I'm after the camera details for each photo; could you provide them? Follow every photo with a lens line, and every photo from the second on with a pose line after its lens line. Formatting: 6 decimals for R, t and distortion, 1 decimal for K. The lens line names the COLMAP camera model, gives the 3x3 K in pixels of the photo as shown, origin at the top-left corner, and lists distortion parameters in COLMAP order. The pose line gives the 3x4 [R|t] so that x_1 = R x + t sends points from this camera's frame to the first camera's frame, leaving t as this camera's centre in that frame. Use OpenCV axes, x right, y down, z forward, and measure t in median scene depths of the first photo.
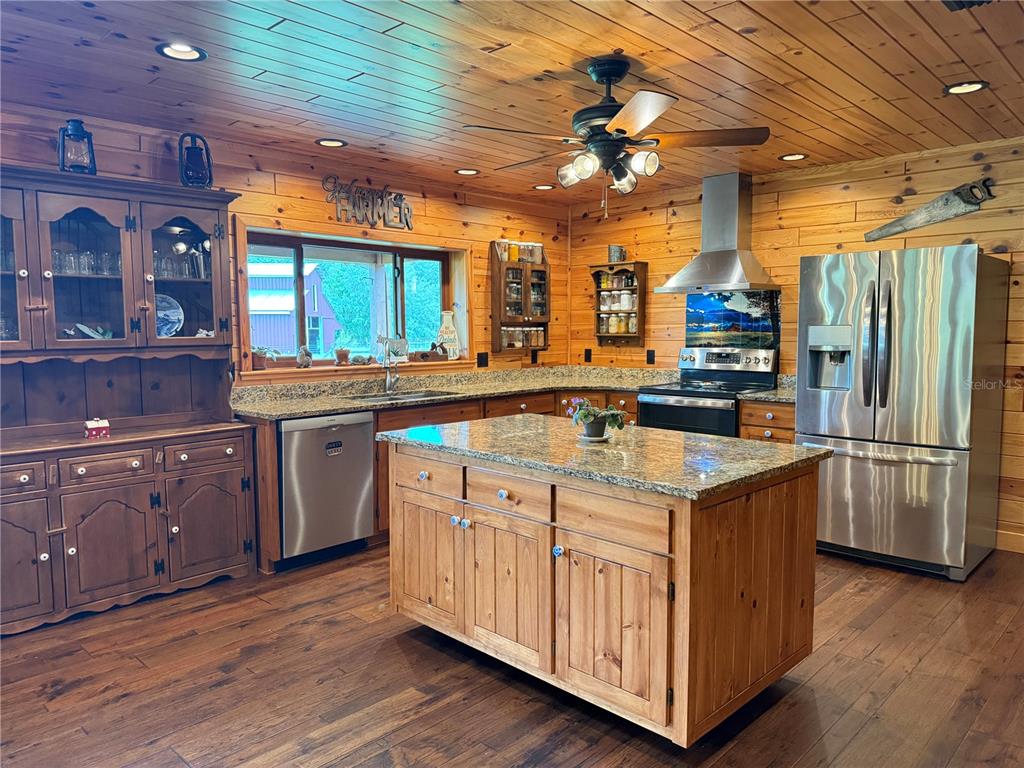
lens RADIAL K [[734.5, 0, 510.5], [0, 734.5, 382.1], [0, 0, 1]] dist [0.042469, -0.047827]
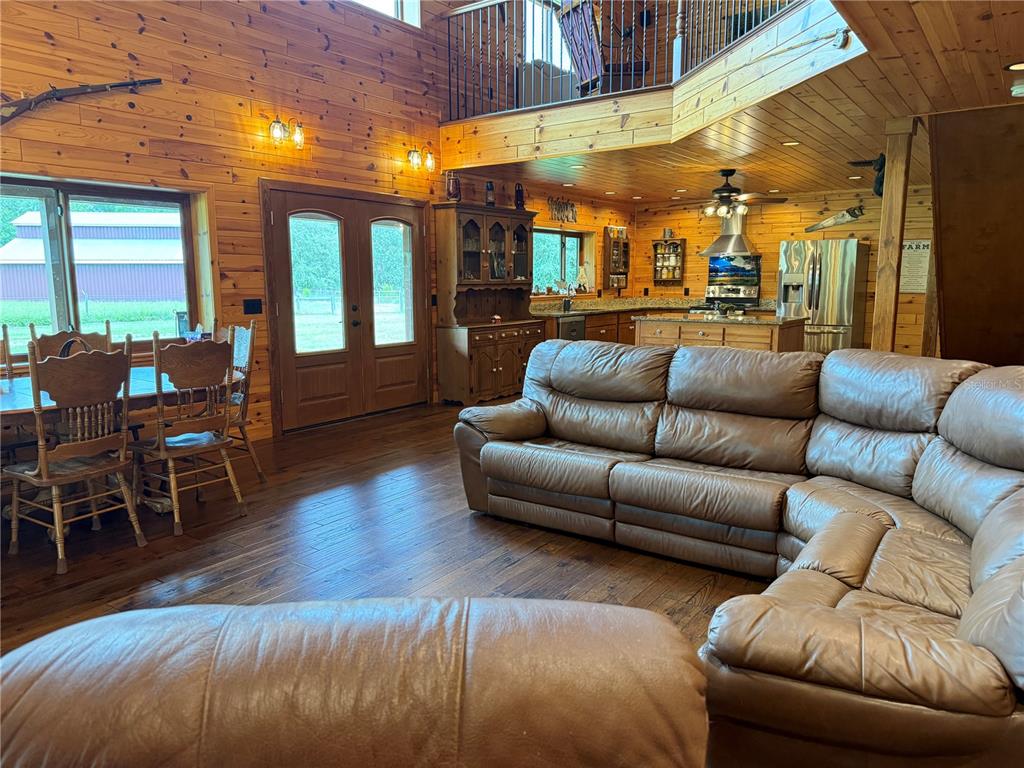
lens RADIAL K [[734.5, 0, 515.4], [0, 734.5, 384.7], [0, 0, 1]] dist [0.042469, -0.047827]
pose [[0.989484, -0.020971, 0.143114, -0.517039], [0.010921, 0.997441, 0.070652, 0.064908], [-0.144230, -0.068346, 0.987181, -0.783608]]
